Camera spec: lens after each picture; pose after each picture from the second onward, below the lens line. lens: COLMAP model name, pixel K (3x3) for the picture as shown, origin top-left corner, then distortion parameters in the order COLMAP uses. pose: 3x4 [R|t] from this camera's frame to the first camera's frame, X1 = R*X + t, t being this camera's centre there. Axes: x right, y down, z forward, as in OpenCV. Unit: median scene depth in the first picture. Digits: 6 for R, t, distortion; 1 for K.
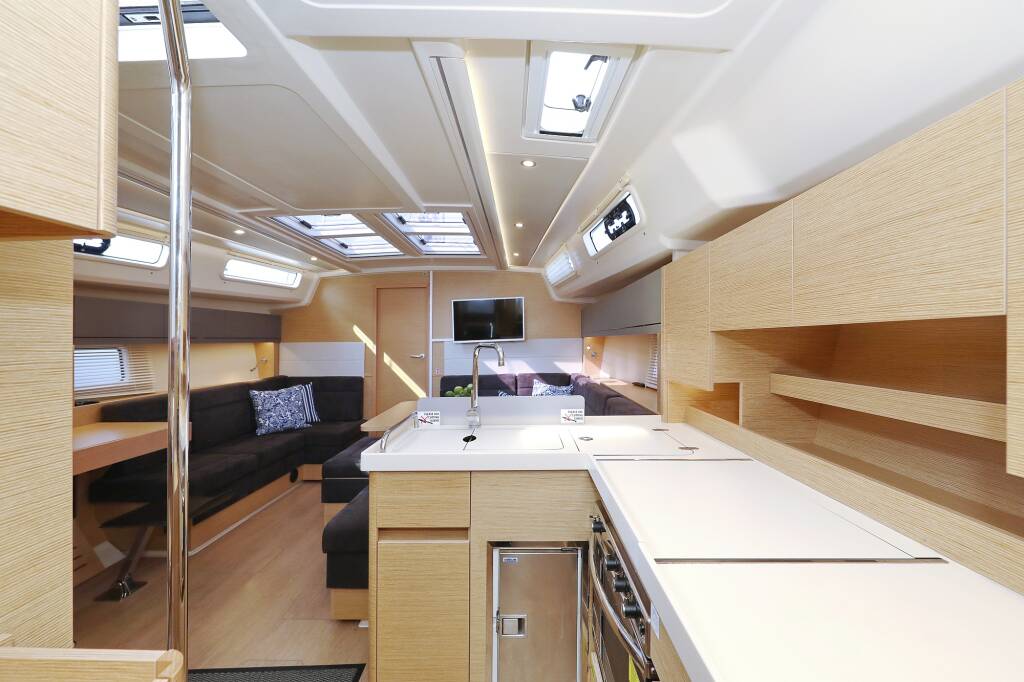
lens RADIAL K [[389.0, 0, 512.0], [0, 389.0, 341.0], [0, 0, 1]] dist [-0.001343, -0.000020]
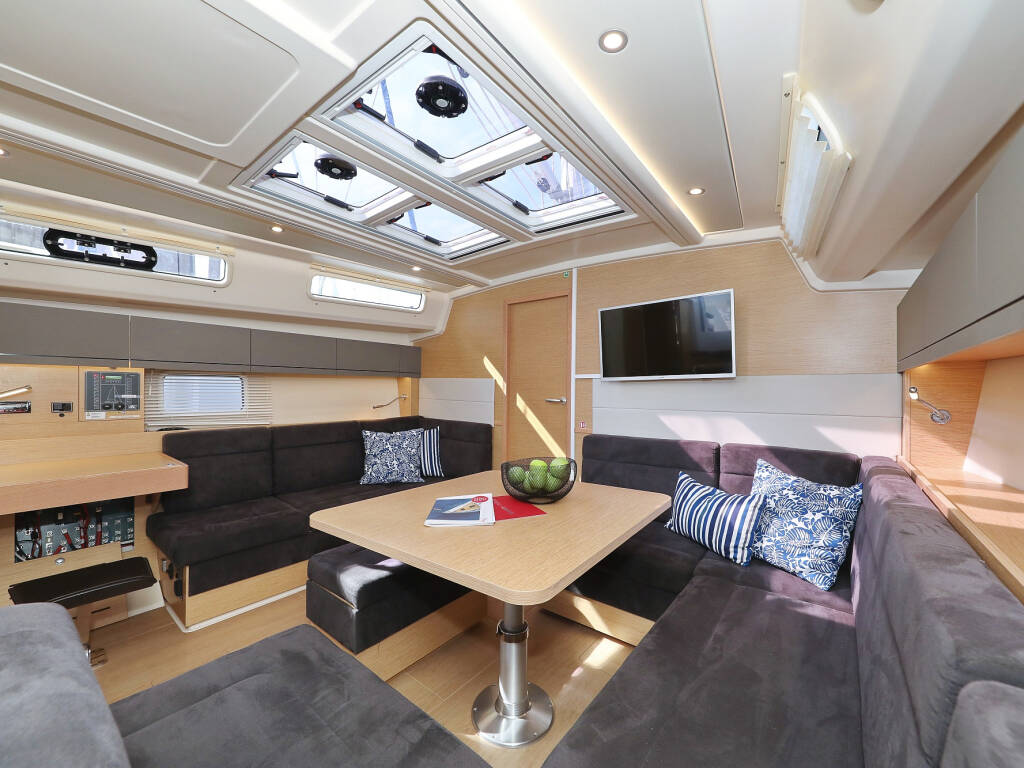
lens RADIAL K [[392.3, 0, 512.0], [0, 392.3, 384.0], [0, 0, 1]] dist [0.000951, -0.000002]
pose [[0.803319, 0.019399, -0.595234, 0.099872], [-0.025020, 0.999686, -0.001186, 0.013910], [0.595024, 0.015845, 0.803552, 0.427908]]
